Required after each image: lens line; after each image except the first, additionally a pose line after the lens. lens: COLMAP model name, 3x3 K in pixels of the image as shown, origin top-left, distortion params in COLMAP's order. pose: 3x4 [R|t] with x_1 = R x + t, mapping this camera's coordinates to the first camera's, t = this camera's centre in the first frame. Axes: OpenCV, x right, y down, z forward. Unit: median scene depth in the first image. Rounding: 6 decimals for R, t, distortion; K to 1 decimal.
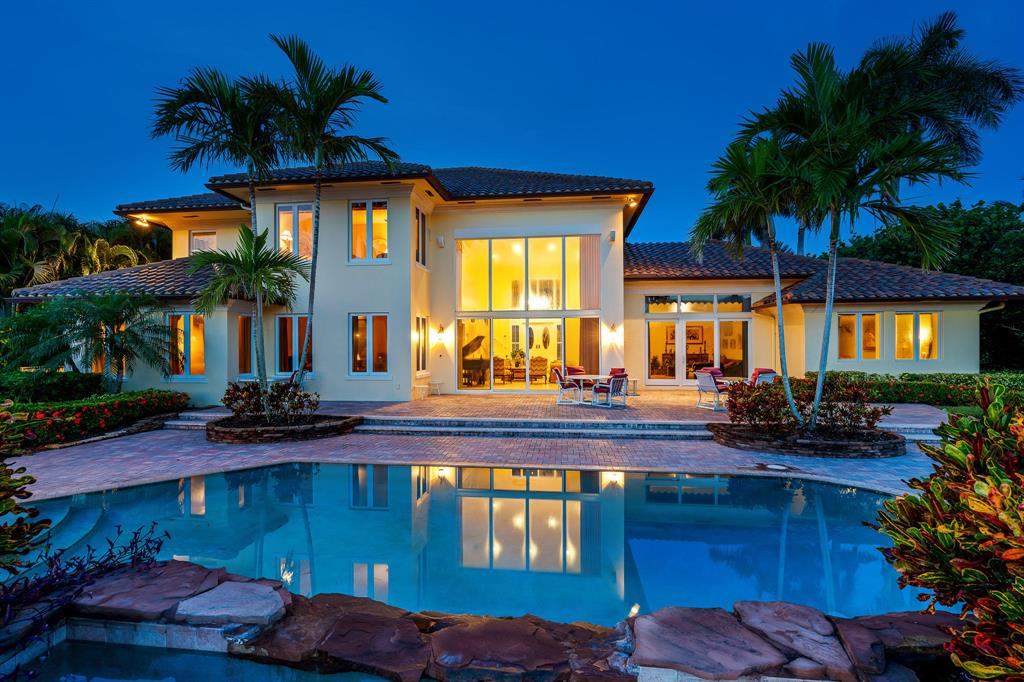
lens RADIAL K [[455.9, 0, 507.2], [0, 455.9, 343.4], [0, 0, 1]] dist [0.000104, 0.000746]
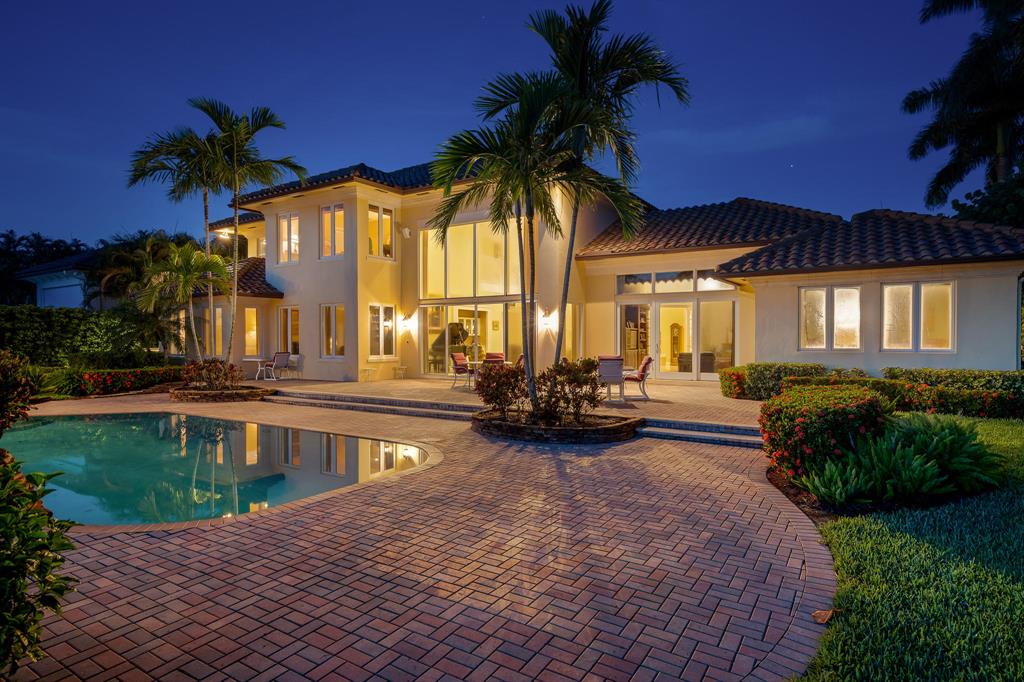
lens RADIAL K [[554.8, 0, 521.0], [0, 554.8, 344.8], [0, 0, 1]] dist [0.019176, -0.001605]
pose [[0.902735, 0.007066, -0.430140, 0.671213], [0.001285, 0.999816, 0.019120, 0.009901], [0.430196, -0.017813, 0.902560, -0.050224]]
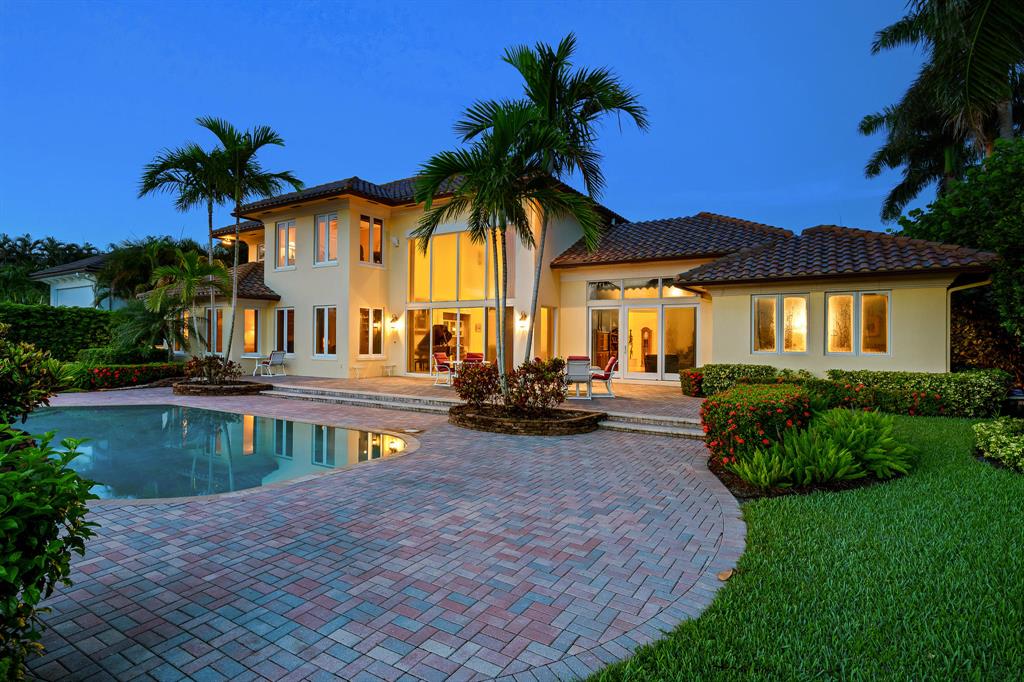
lens RADIAL K [[527.6, 0, 509.6], [0, 527.6, 336.0], [0, 0, 1]] dist [0.013936, 0.002134]
pose [[0.904108, 0.007294, -0.427241, 0.702073], [-0.008426, 0.999964, -0.000759, 0.011107], [0.427220, 0.004286, 0.904137, -0.070944]]
